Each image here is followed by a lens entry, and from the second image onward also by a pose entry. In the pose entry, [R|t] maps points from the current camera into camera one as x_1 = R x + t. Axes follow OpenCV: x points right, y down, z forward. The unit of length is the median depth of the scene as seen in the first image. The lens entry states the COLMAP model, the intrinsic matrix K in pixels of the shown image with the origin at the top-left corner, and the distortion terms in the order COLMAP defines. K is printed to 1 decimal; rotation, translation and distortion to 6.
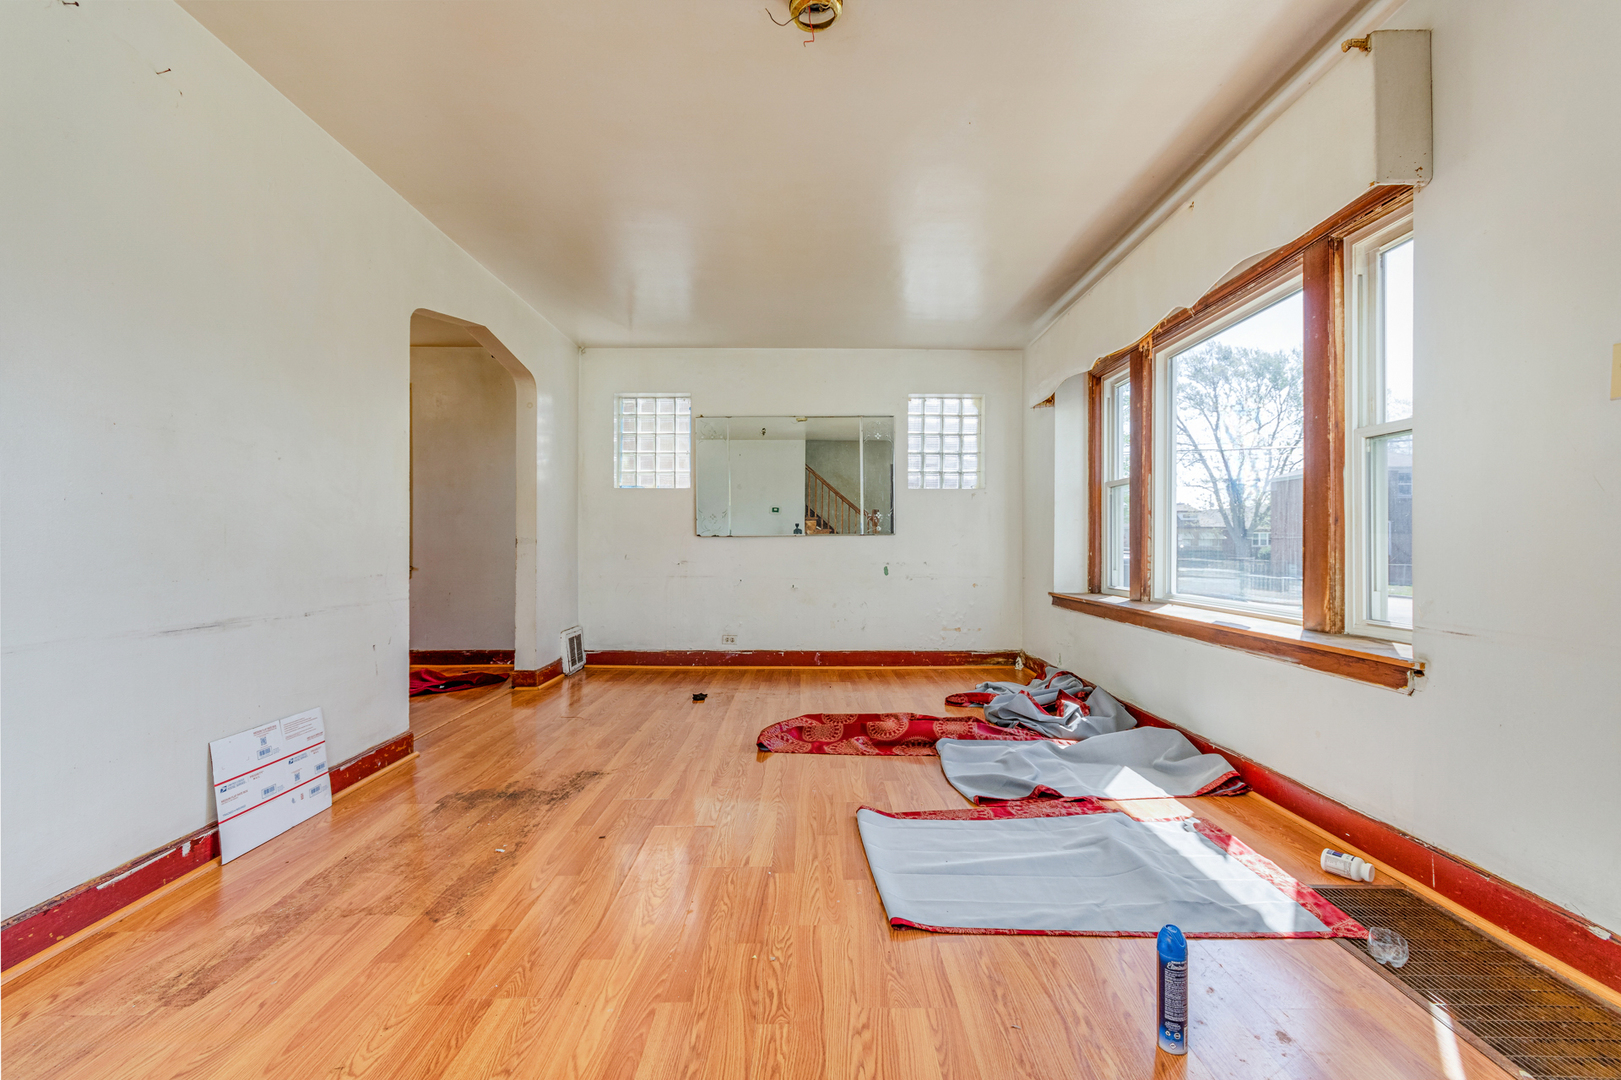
lens RADIAL K [[751.6, 0, 809.3], [0, 751.6, 541.1], [0, 0, 1]] dist [0.002648, 0.001258]
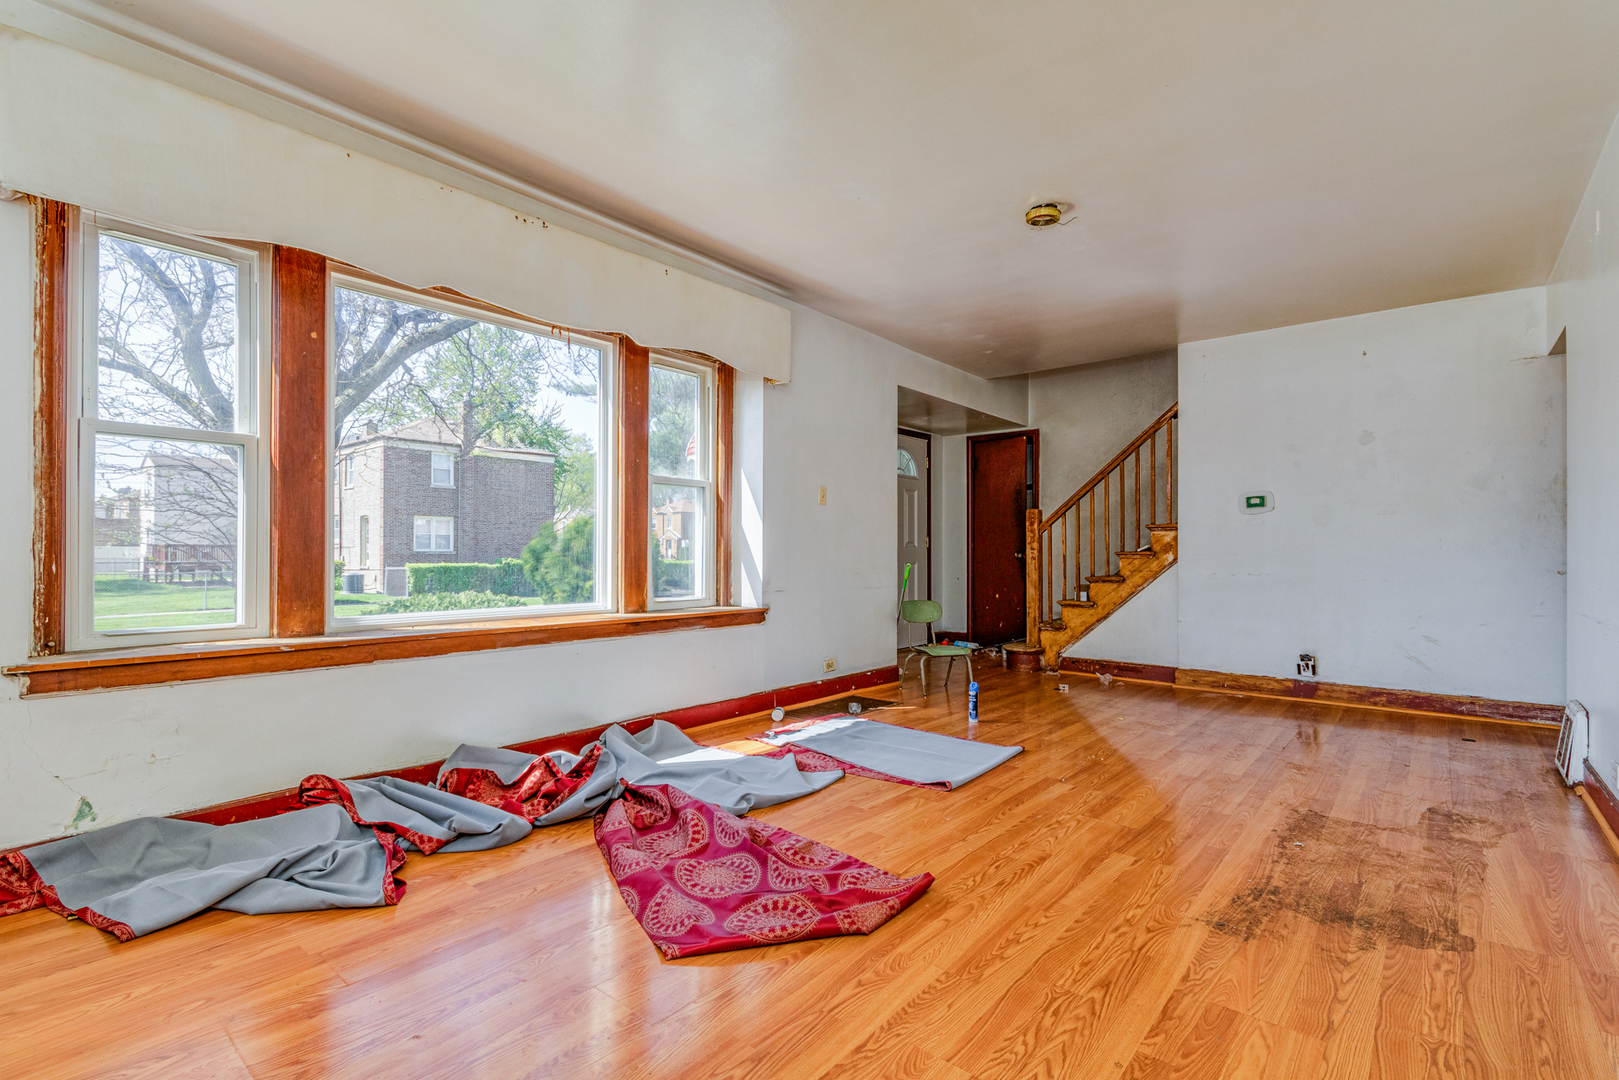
lens RADIAL K [[750.7, 0, 805.9], [0, 750.7, 542.1], [0, 0, 1]] dist [0.002648, 0.001258]
pose [[-0.763609, 0.004645, 0.645662, -0.434506], [-0.012201, 0.999692, -0.021623, 0.014226], [-0.645564, -0.024389, -0.763317, 1.735297]]
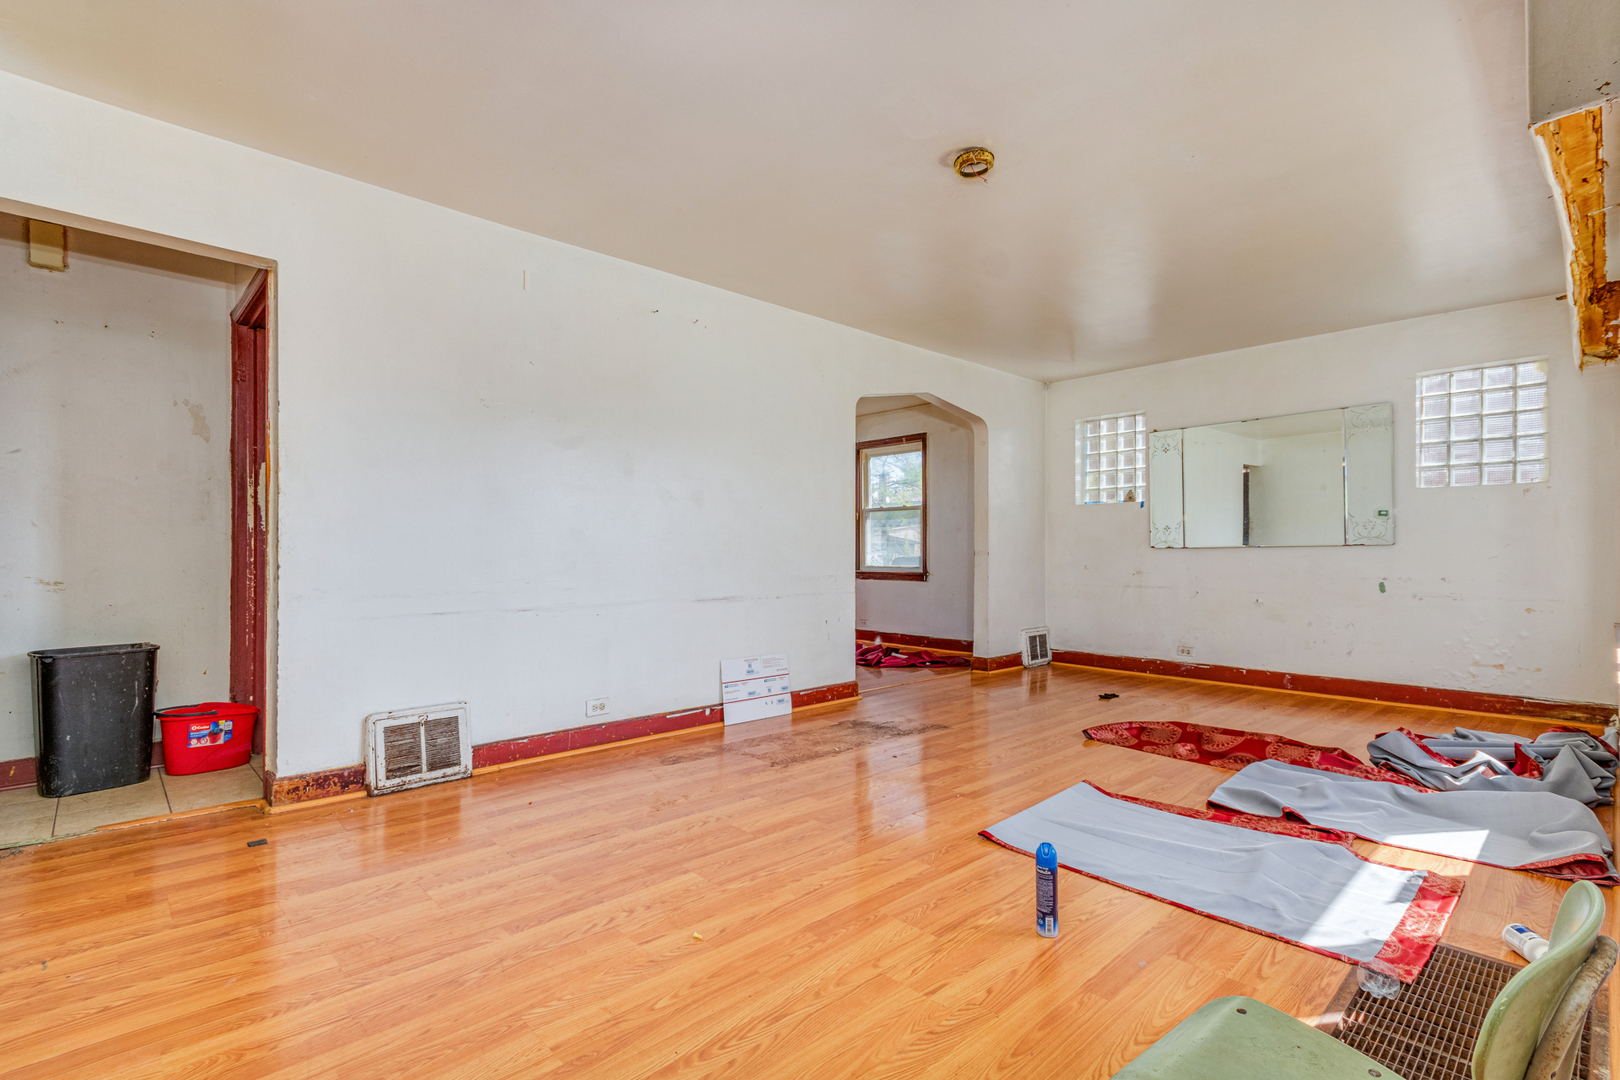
lens RADIAL K [[751.1, 0, 795.2], [0, 751.1, 550.8], [0, 0, 1]] dist [0.002648, 0.001258]
pose [[0.678195, -0.003501, -0.734874, 0.537730], [0.003019, 0.999993, -0.001977, -0.004072], [0.734876, -0.000878, 0.678201, -0.109086]]
